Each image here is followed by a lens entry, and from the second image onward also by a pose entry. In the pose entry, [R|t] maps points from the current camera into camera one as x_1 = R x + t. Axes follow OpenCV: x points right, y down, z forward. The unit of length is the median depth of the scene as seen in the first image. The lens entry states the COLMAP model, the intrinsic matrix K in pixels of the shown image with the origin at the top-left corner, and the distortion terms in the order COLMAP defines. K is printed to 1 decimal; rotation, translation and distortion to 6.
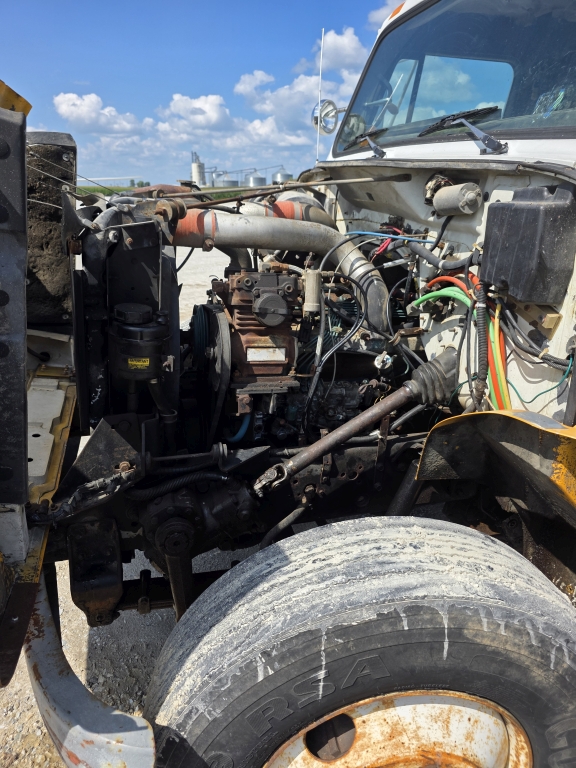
lens RADIAL K [[514.8, 0, 293.5], [0, 514.8, 380.9], [0, 0, 1]] dist [0.054526, -0.068010]
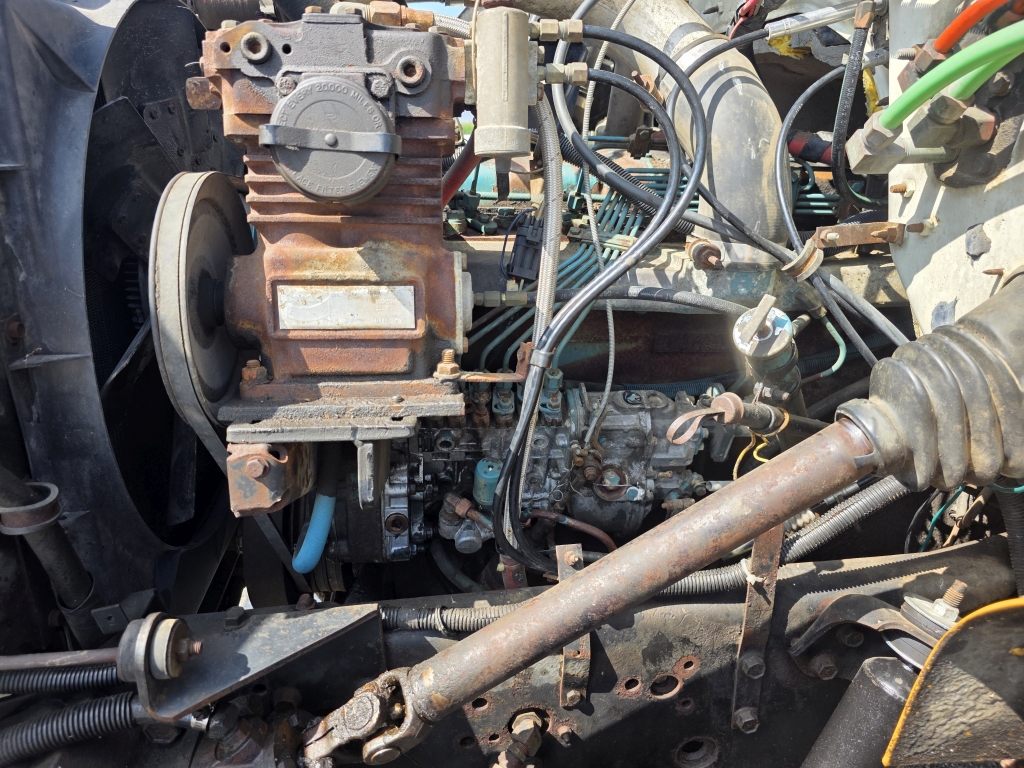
lens RADIAL K [[686.4, 0, 516.1], [0, 686.4, 369.6], [0, 0, 1]] dist [0.054526, -0.068010]
pose [[0.982853, 0.004829, -0.184328, 0.108200], [-0.006399, 0.999948, -0.007919, -0.011702], [0.184280, 0.008962, 0.982833, 0.584385]]
